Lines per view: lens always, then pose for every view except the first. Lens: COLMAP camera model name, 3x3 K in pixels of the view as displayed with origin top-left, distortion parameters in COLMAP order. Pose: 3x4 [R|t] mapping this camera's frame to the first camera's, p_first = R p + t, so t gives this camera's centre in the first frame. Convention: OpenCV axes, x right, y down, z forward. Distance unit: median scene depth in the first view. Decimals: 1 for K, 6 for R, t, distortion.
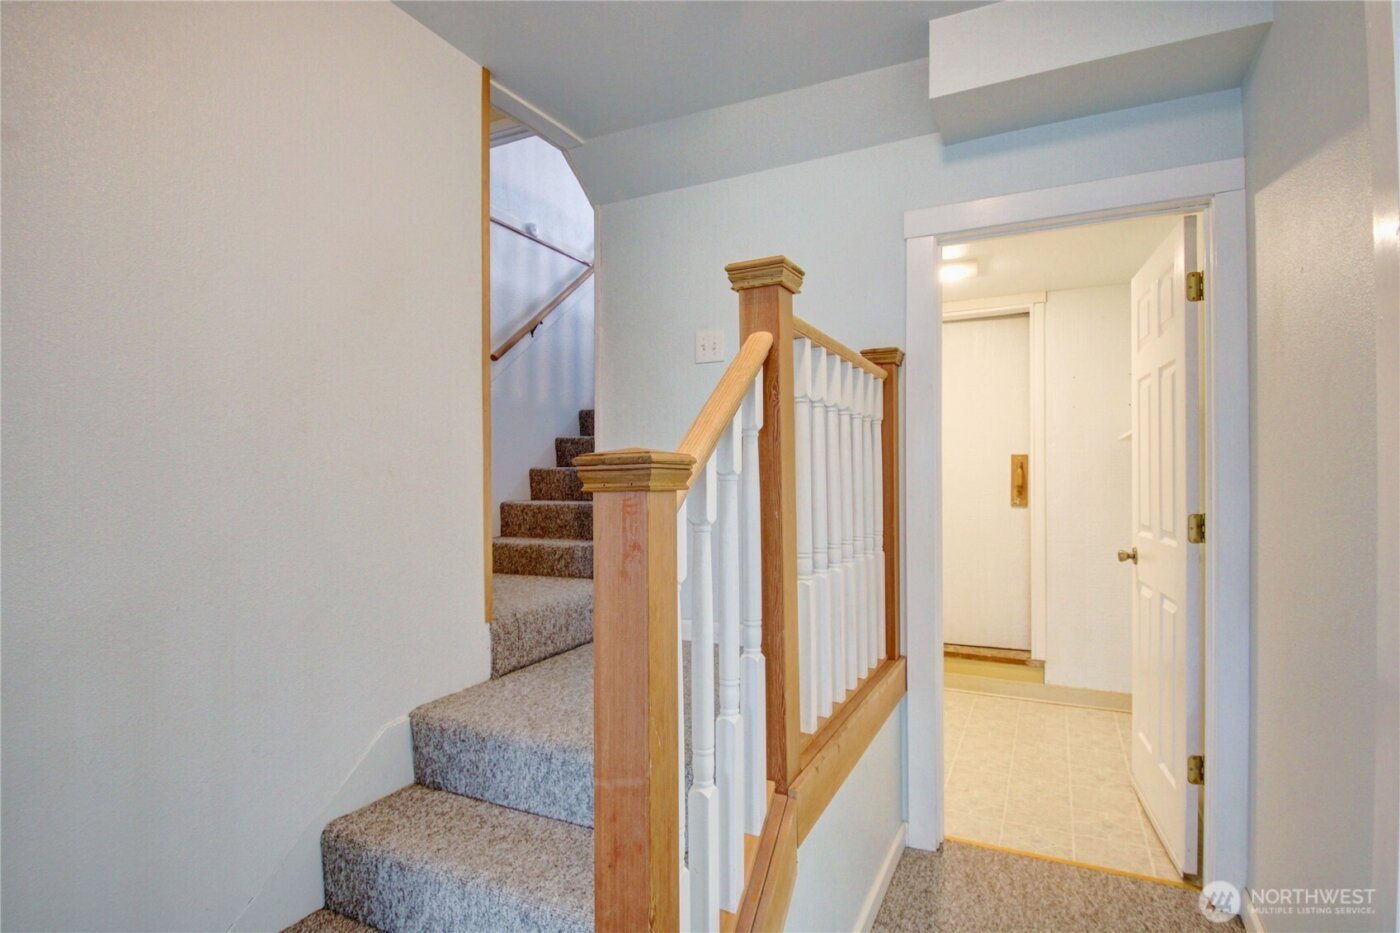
lens RADIAL K [[694.9, 0, 696.9], [0, 694.9, 473.9], [0, 0, 1]] dist [0.001648, -0.018718]
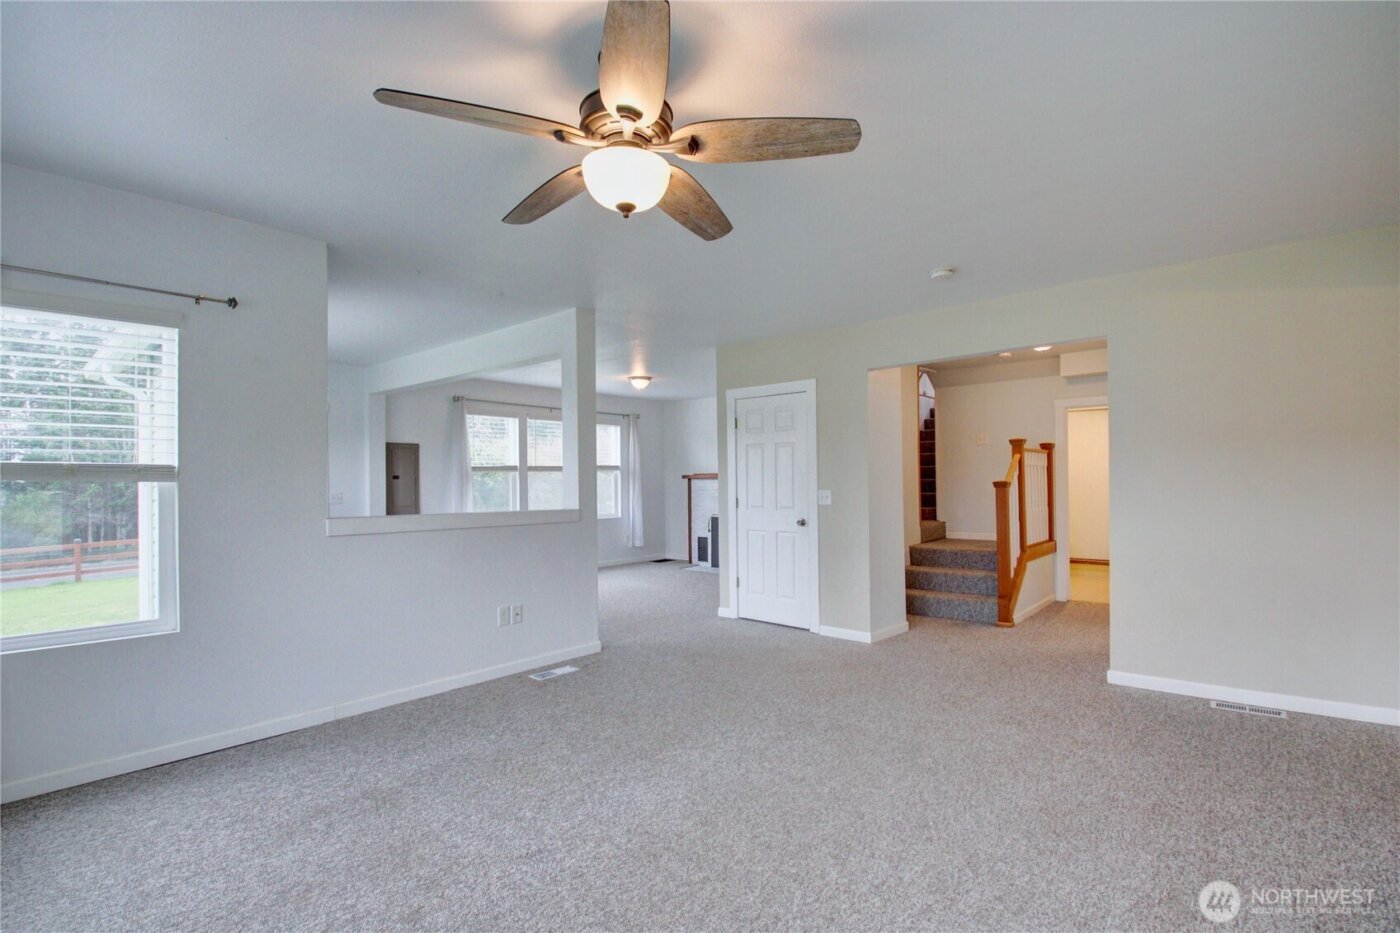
lens RADIAL K [[641.8, 0, 703.4], [0, 641.8, 468.8], [0, 0, 1]] dist [0.013166, -0.013297]
pose [[0.971694, -0.006524, -0.236152, -0.652552], [0.003774, 0.999920, -0.012095, -0.041284], [0.236212, 0.010862, 0.971641, -2.576662]]
